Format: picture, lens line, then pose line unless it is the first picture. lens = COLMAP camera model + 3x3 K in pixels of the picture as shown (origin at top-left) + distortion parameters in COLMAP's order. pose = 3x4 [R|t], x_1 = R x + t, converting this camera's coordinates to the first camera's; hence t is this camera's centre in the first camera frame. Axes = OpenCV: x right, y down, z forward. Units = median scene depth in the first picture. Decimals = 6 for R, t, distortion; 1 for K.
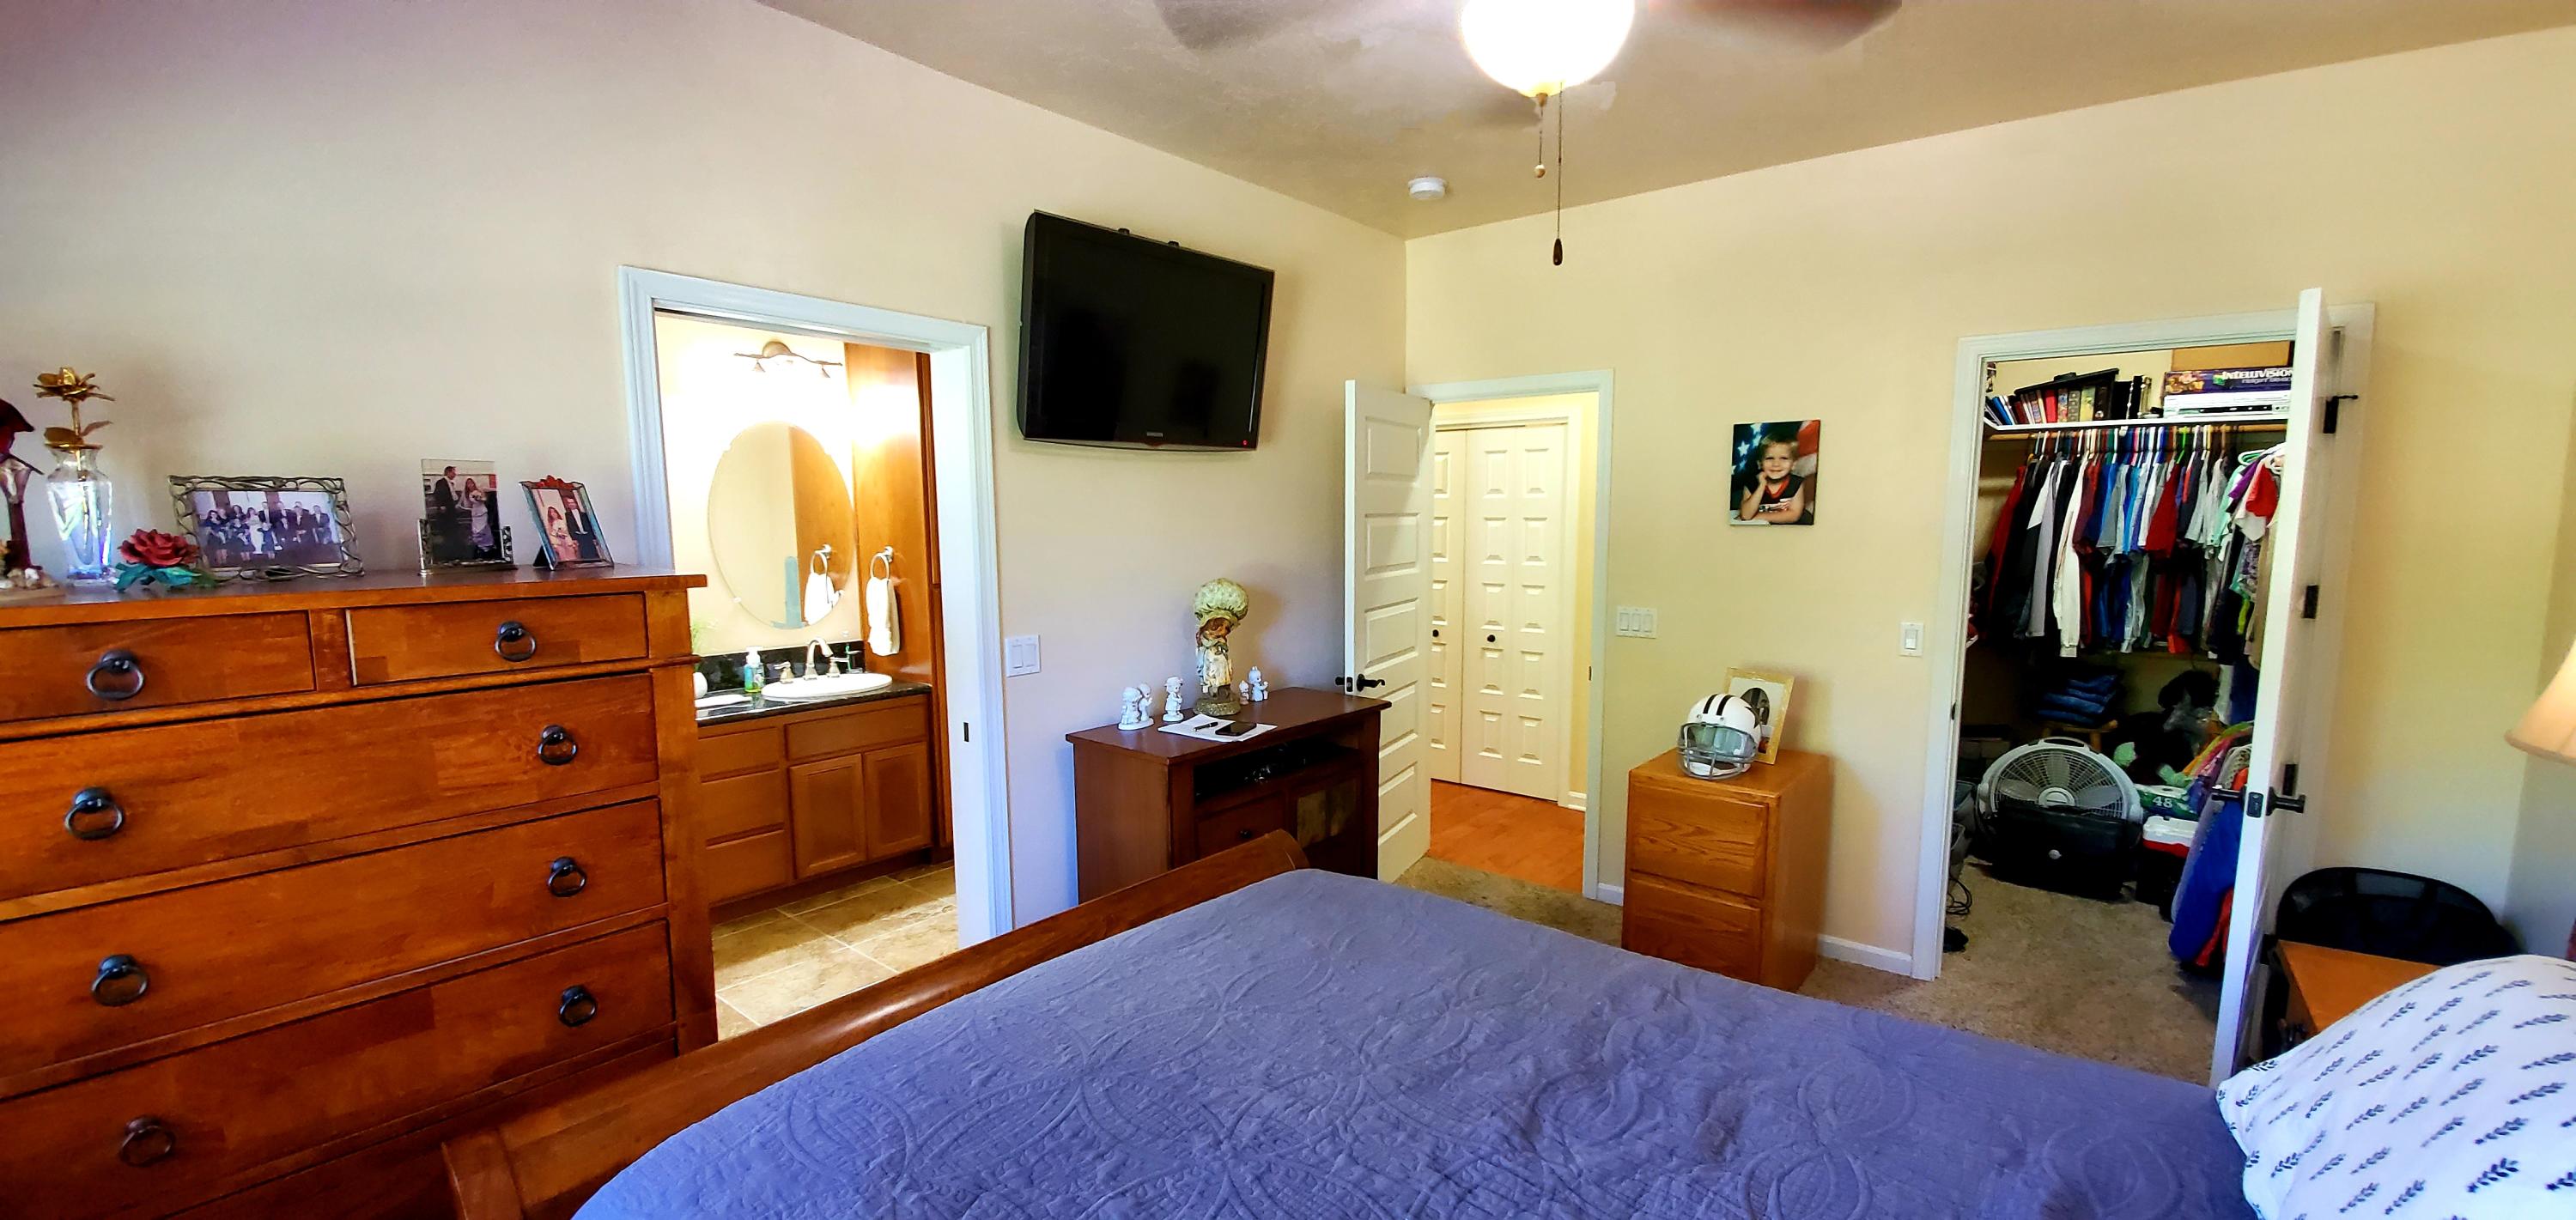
lens RADIAL K [[1021.5, 0, 1300.7], [0, 1021.5, 640.6], [0, 0, 1]] dist [0.011241, -0.017129]
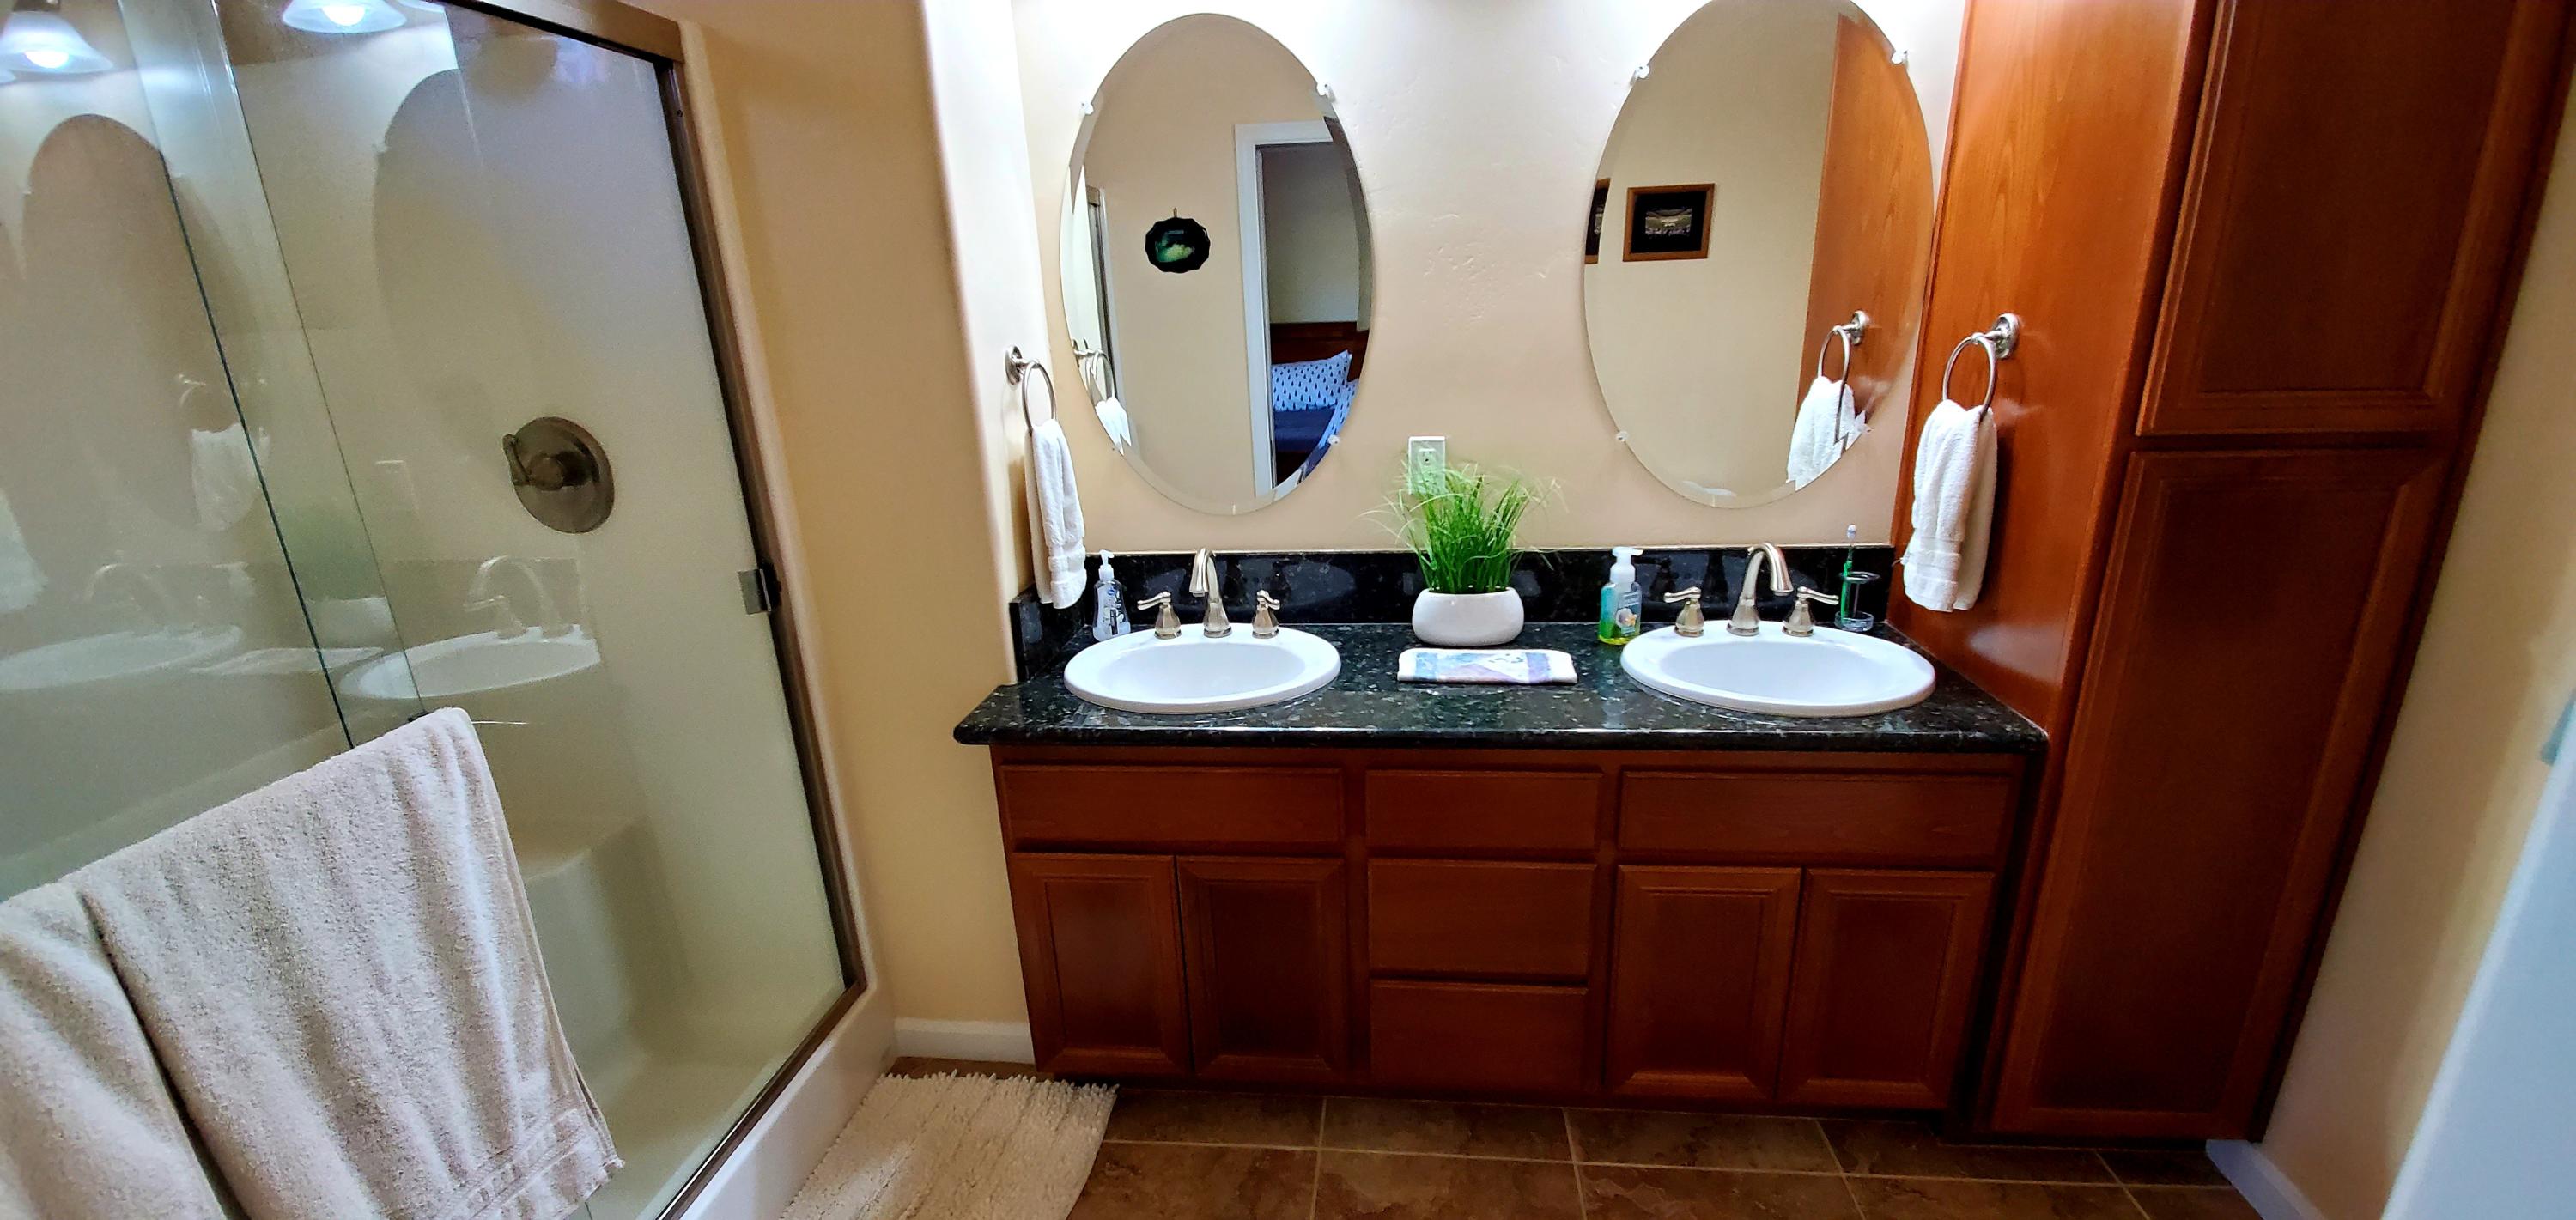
lens RADIAL K [[1021.5, 0, 1300.7], [0, 1021.5, 640.6], [0, 0, 1]] dist [0.011241, -0.017129]
pose [[0.555234, 0.240638, -0.796121, -0.234057], [-0.069031, 0.967259, 0.244222, -0.052187], [0.828825, -0.080643, 0.553666, 0.601761]]
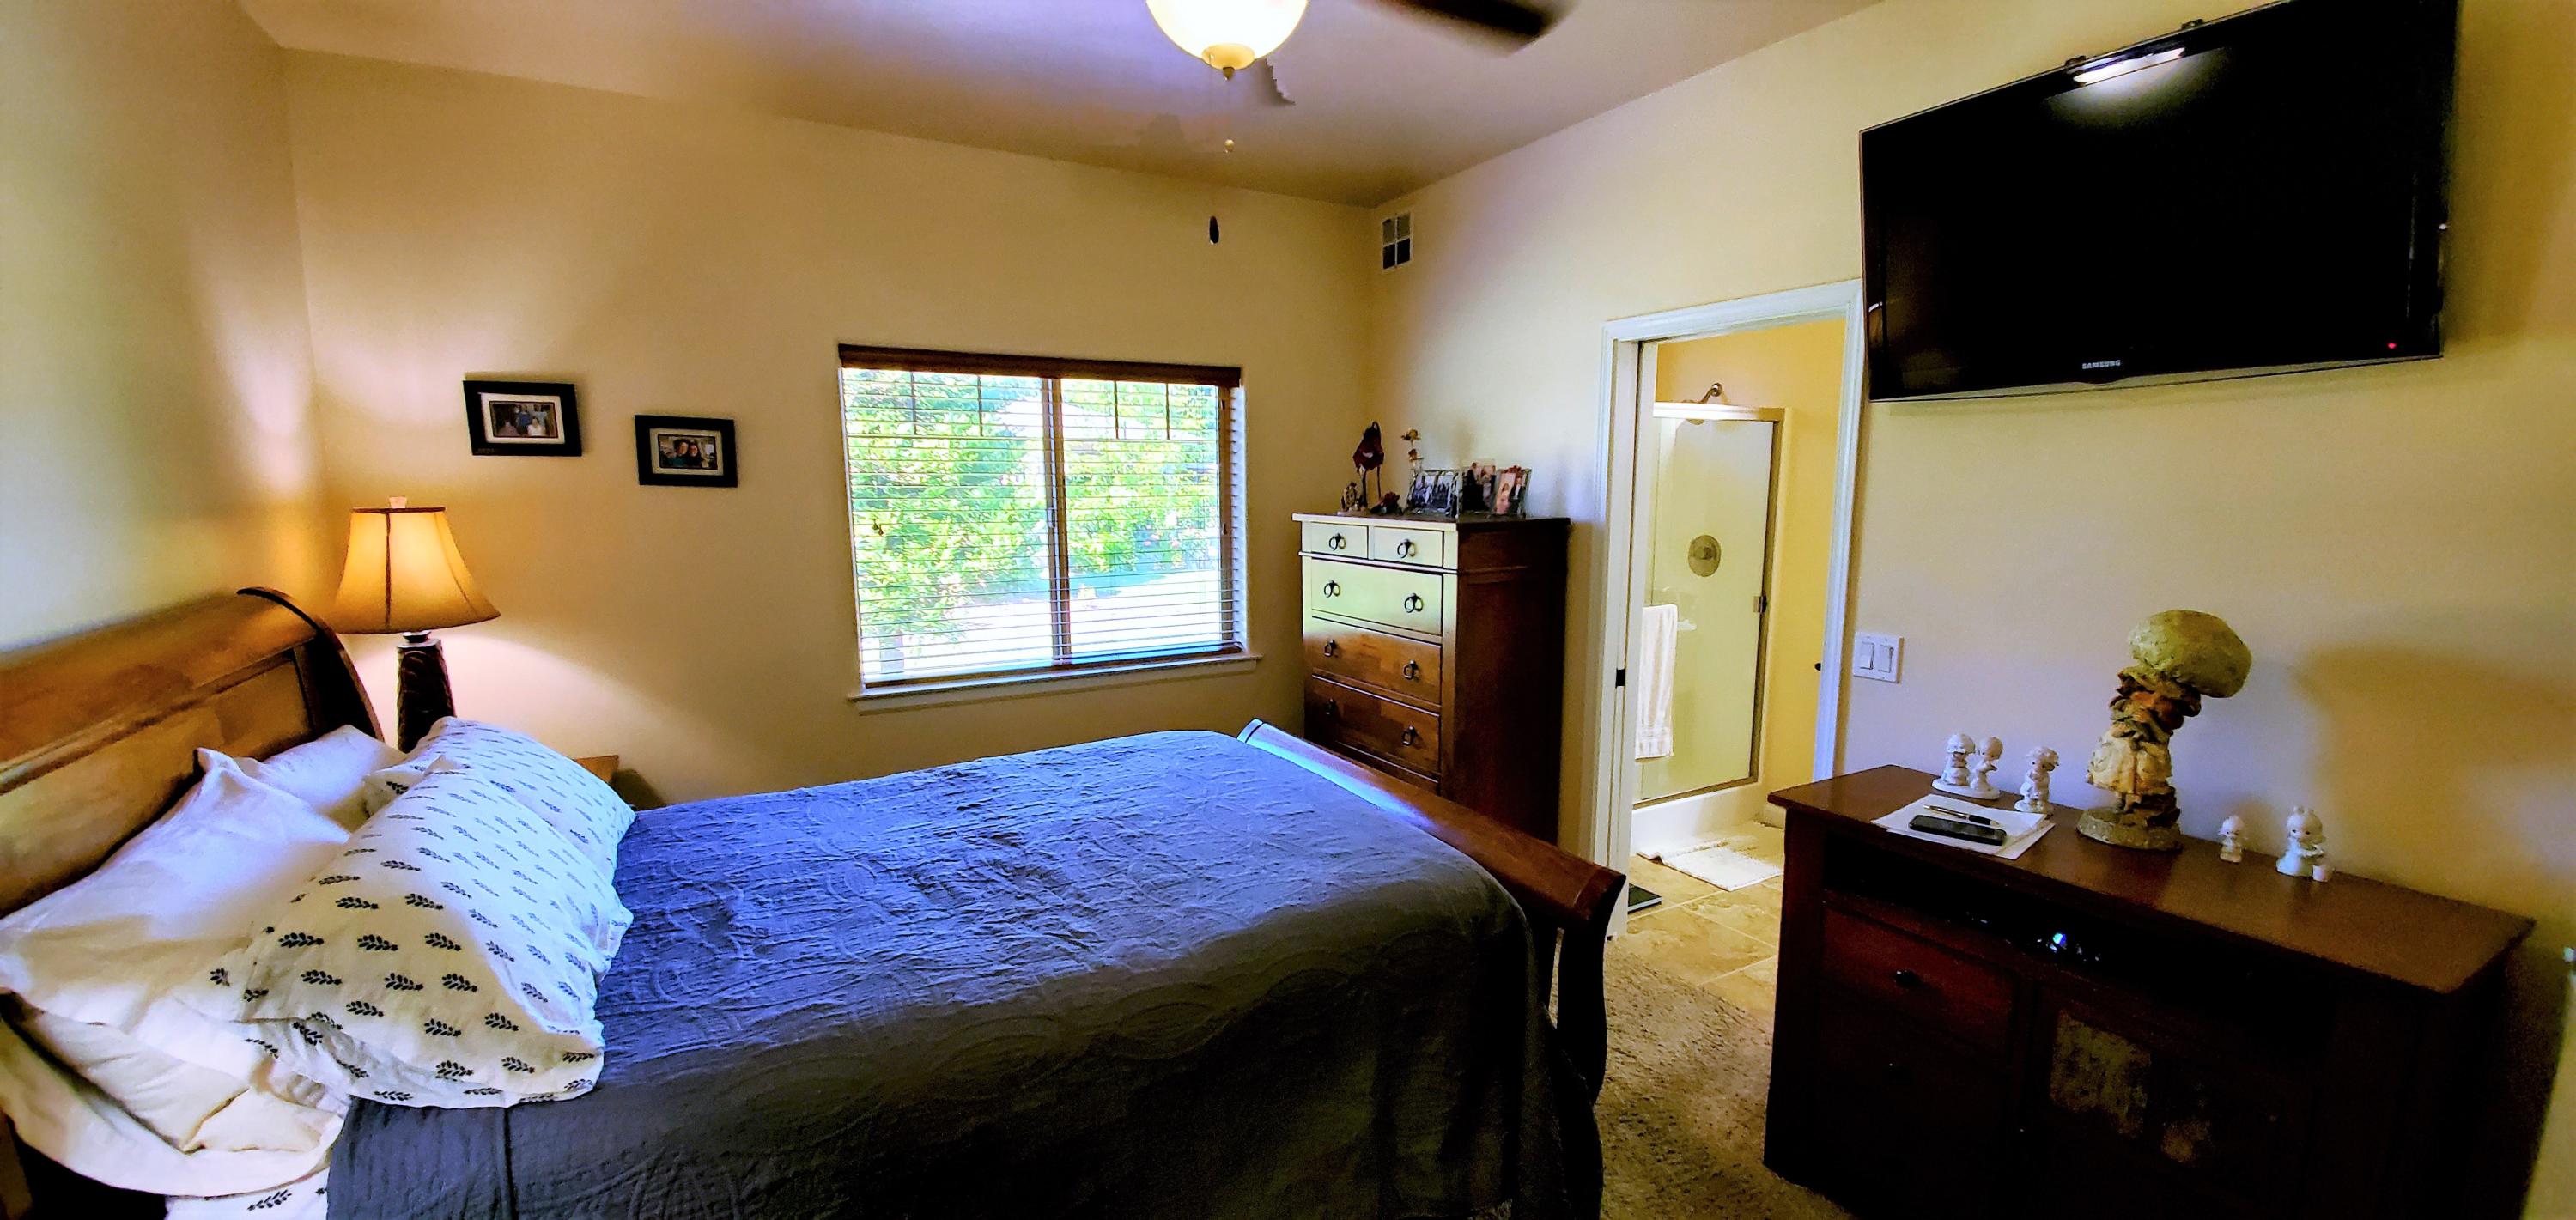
lens RADIAL K [[1021.5, 0, 1300.7], [0, 1021.5, 640.6], [0, 0, 1]] dist [0.011241, -0.017129]
pose [[-0.341812, 0.147743, -0.928082, 0.459615], [-0.115937, 0.973391, 0.197655, -0.075082], [0.932589, 0.175160, -0.315588, 0.548541]]
